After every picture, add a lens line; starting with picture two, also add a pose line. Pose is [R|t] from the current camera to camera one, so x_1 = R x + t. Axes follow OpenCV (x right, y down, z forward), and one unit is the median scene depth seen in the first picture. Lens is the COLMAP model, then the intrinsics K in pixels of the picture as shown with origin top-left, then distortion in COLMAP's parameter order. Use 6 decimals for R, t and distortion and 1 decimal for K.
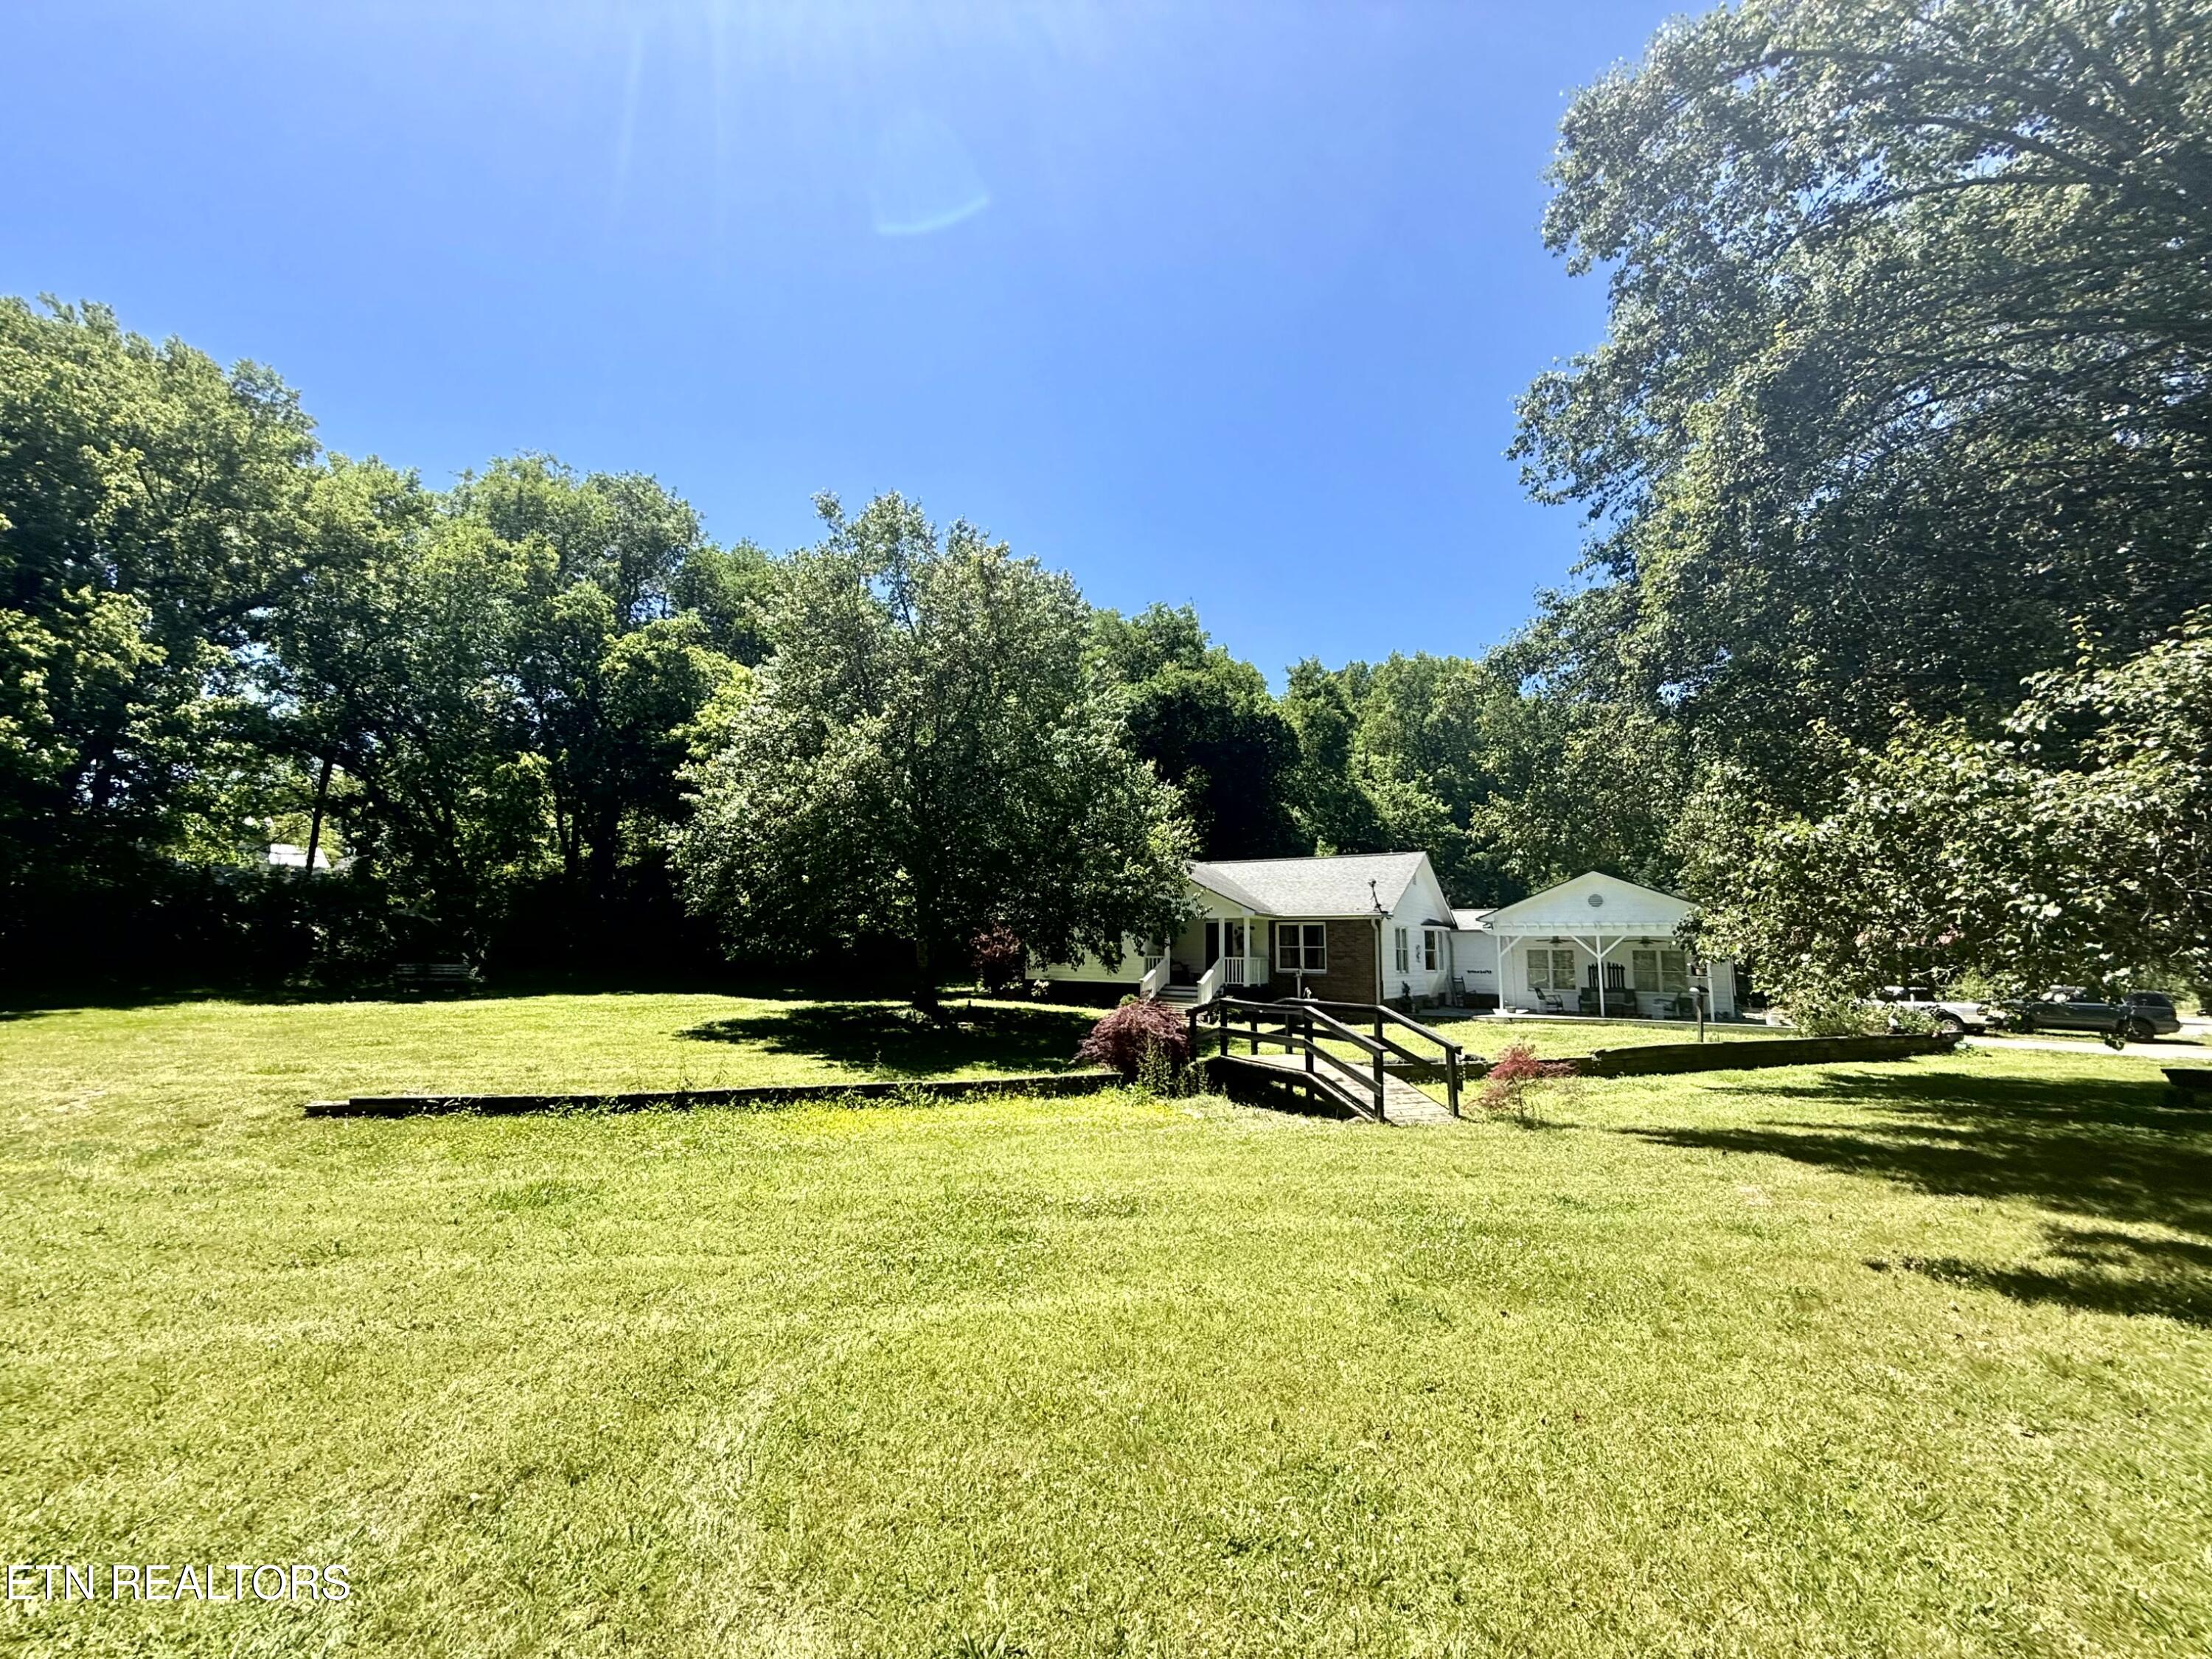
lens RADIAL K [[879.3, 0, 1106.0], [0, 879.3, 829.5], [0, 0, 1]] dist [0.000494, -0.000175]
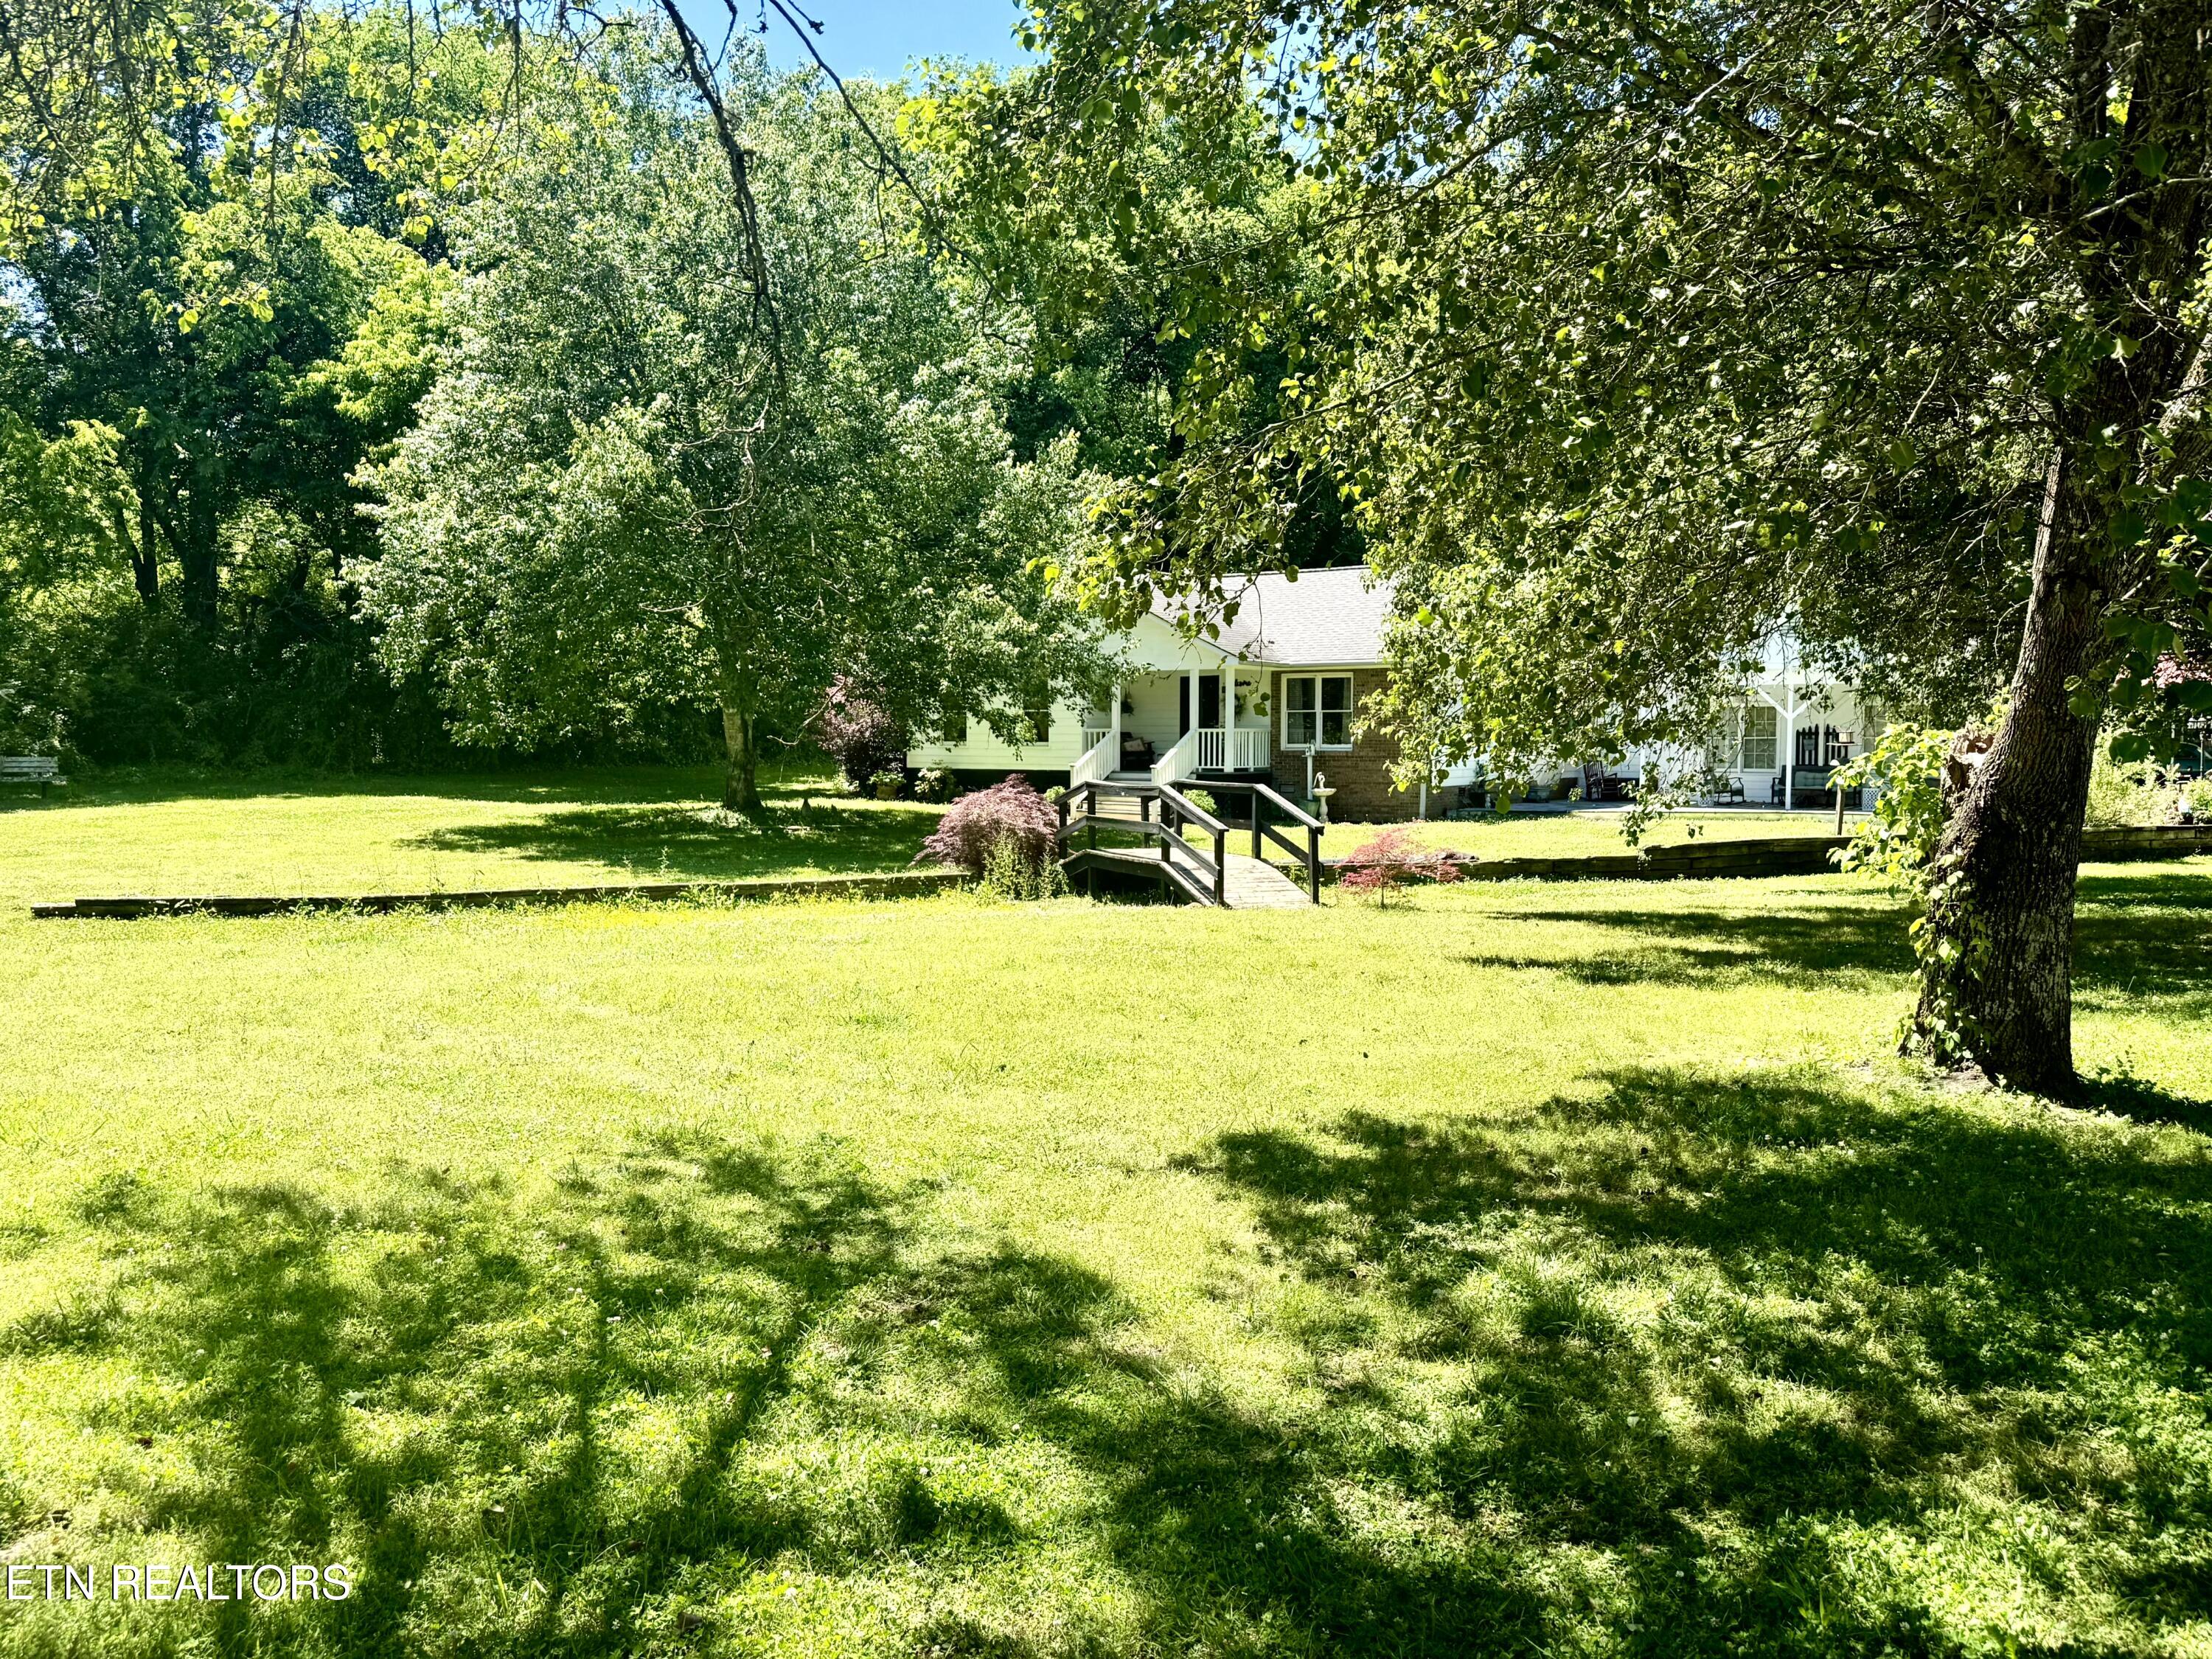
lens RADIAL K [[1580.4, 0, 1107.1], [0, 1580.4, 802.9], [0, 0, 1]] dist [0.098462, -0.155509]
pose [[0.999841, -0.016666, 0.006355, 0.092502], [0.015171, 0.981977, 0.188389, -0.041020], [-0.009381, -0.188263, 0.982074, -0.289554]]
